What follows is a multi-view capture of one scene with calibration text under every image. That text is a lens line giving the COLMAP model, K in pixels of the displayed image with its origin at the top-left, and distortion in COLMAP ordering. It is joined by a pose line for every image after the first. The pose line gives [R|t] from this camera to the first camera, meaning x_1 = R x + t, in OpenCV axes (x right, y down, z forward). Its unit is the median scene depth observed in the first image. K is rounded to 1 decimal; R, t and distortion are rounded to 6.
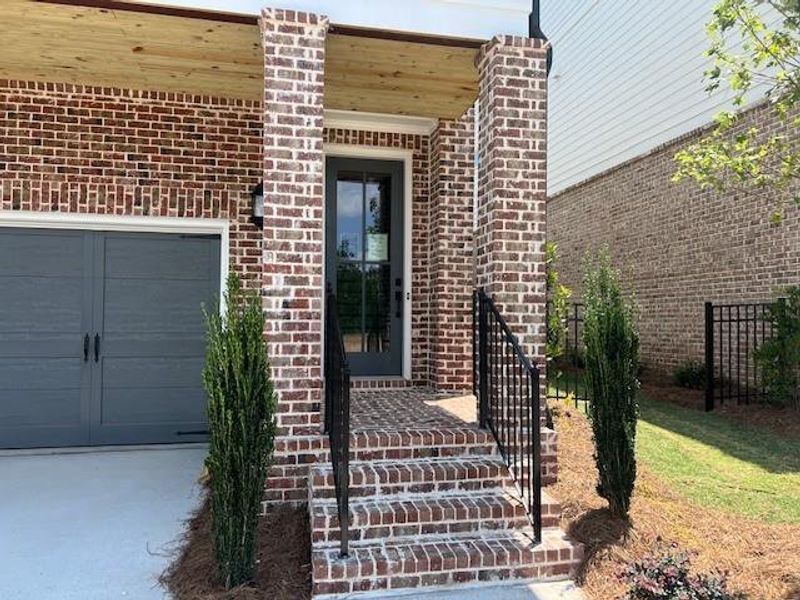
lens RADIAL K [[605.4, 0, 402.4], [0, 605.4, 300.9], [0, 0, 1]] dist [0.066649, -0.079895]
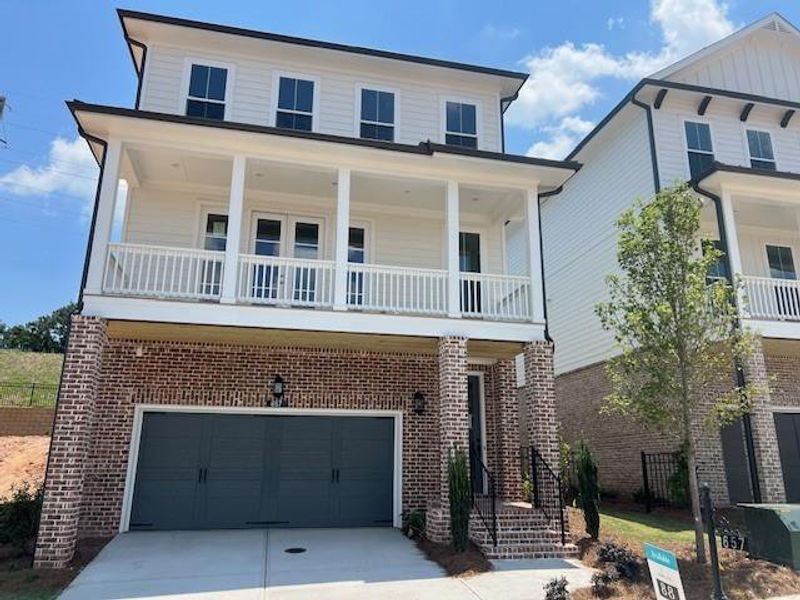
lens RADIAL K [[605.4, 0, 402.4], [0, 605.4, 300.9], [0, 0, 1]] dist [0.066649, -0.079895]
pose [[0.999894, 0.002474, 0.014383, -0.412519], [0.000965, 0.972153, -0.234344, -0.014656], [-0.014562, 0.234333, 0.972047, -1.439396]]
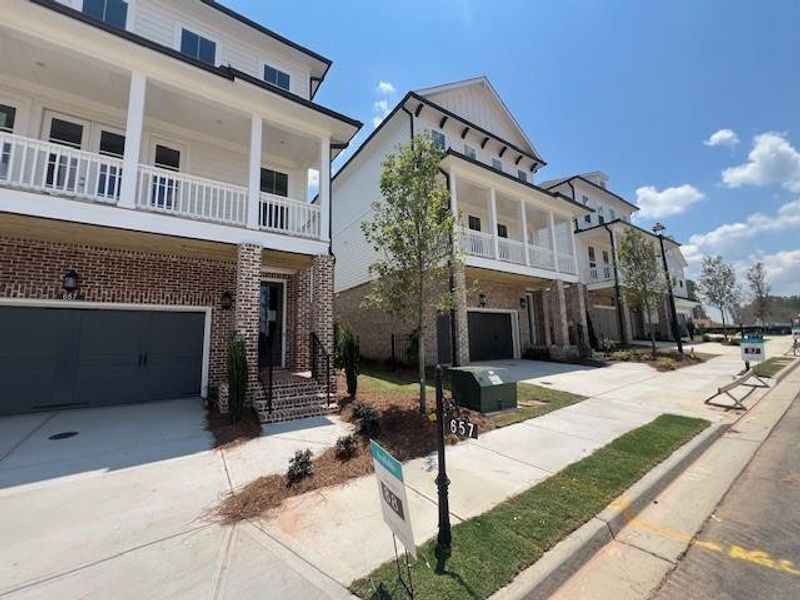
lens RADIAL K [[322.6, 0, 400.0], [0, 322.6, 300.0], [0, 0, 1]] dist [0.001406, -0.000106]
pose [[0.925183, 0.020932, 0.378944, -0.087214], [0.018655, 0.994763, -0.100494, -0.010376], [-0.379063, 0.100044, 0.919947, -0.712643]]
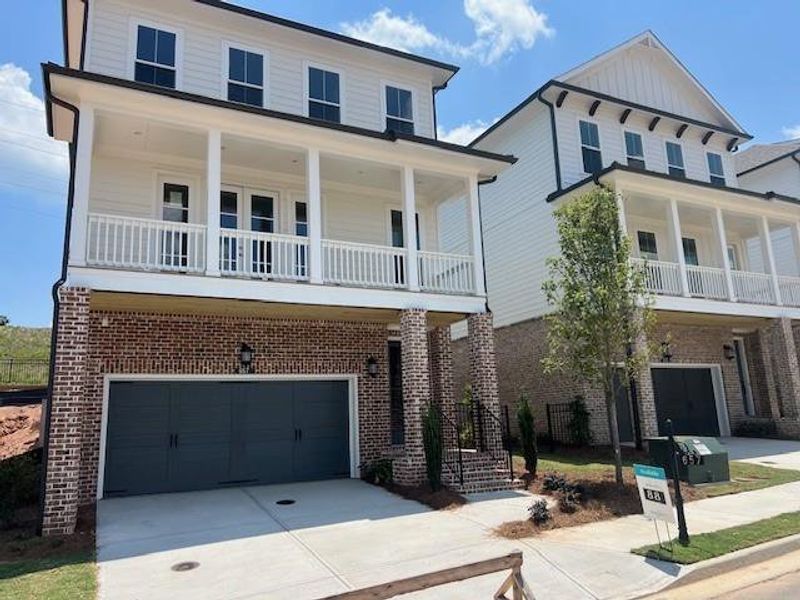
lens RADIAL K [[605.4, 0, 402.4], [0, 605.4, 300.9], [0, 0, 1]] dist [0.066649, -0.079895]
pose [[0.965655, 0.005466, 0.259768, -0.934605], [0.040431, 0.984439, -0.171010, -0.009790], [-0.256661, 0.175639, 0.950408, -1.638123]]
